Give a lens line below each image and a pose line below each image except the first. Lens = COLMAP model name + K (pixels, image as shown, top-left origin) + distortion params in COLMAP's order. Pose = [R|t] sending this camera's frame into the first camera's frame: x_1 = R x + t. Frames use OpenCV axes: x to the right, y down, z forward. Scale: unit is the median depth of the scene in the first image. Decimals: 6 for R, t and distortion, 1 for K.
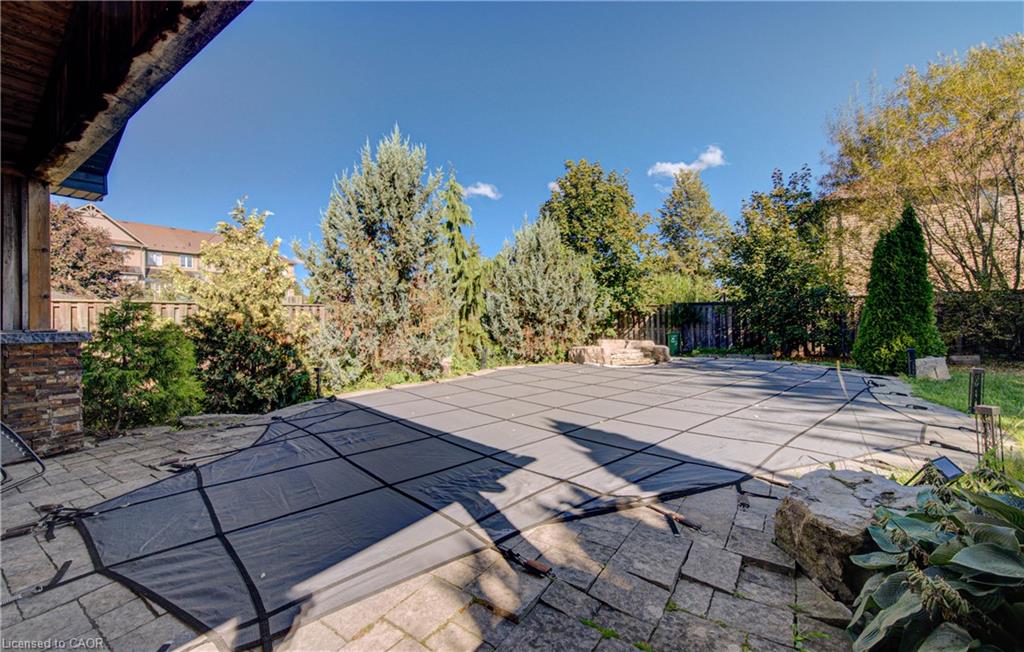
lens RADIAL K [[427.1, 0, 512.0], [0, 427.1, 326.0], [0, 0, 1]] dist [0.000970, -0.000016]
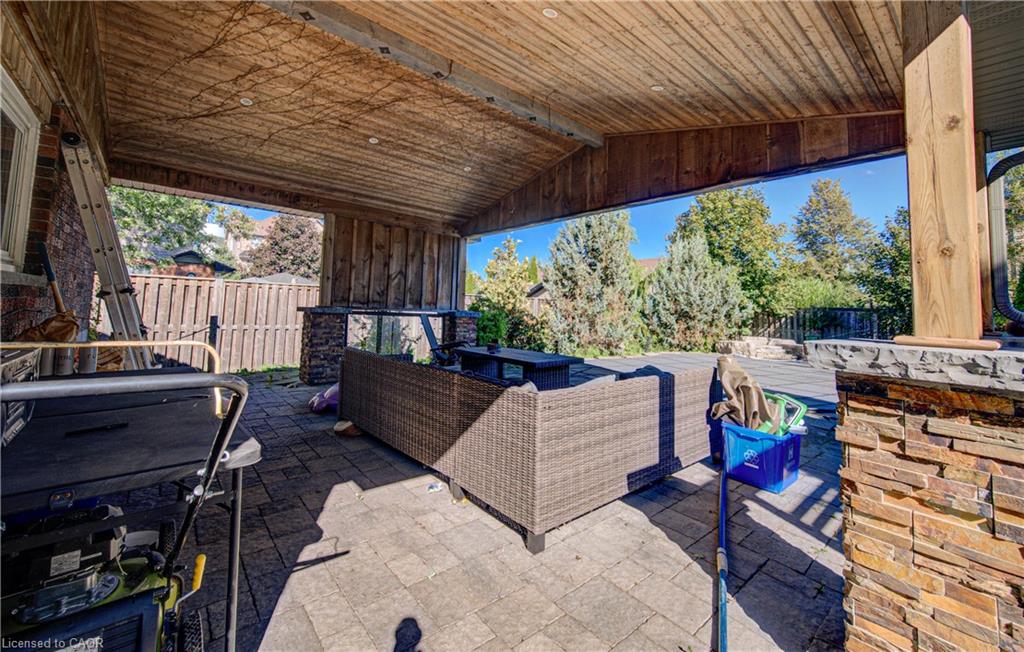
lens RADIAL K [[412.2, 0, 510.5], [0, 412.2, 279.9], [0, 0, 1]] dist [-0.001042, -0.000196]
pose [[0.964652, 0.029920, -0.261822, -0.130504], [-0.052922, 0.995288, -0.081247, 0.003635], [0.258157, 0.092232, 0.961690, -0.304888]]
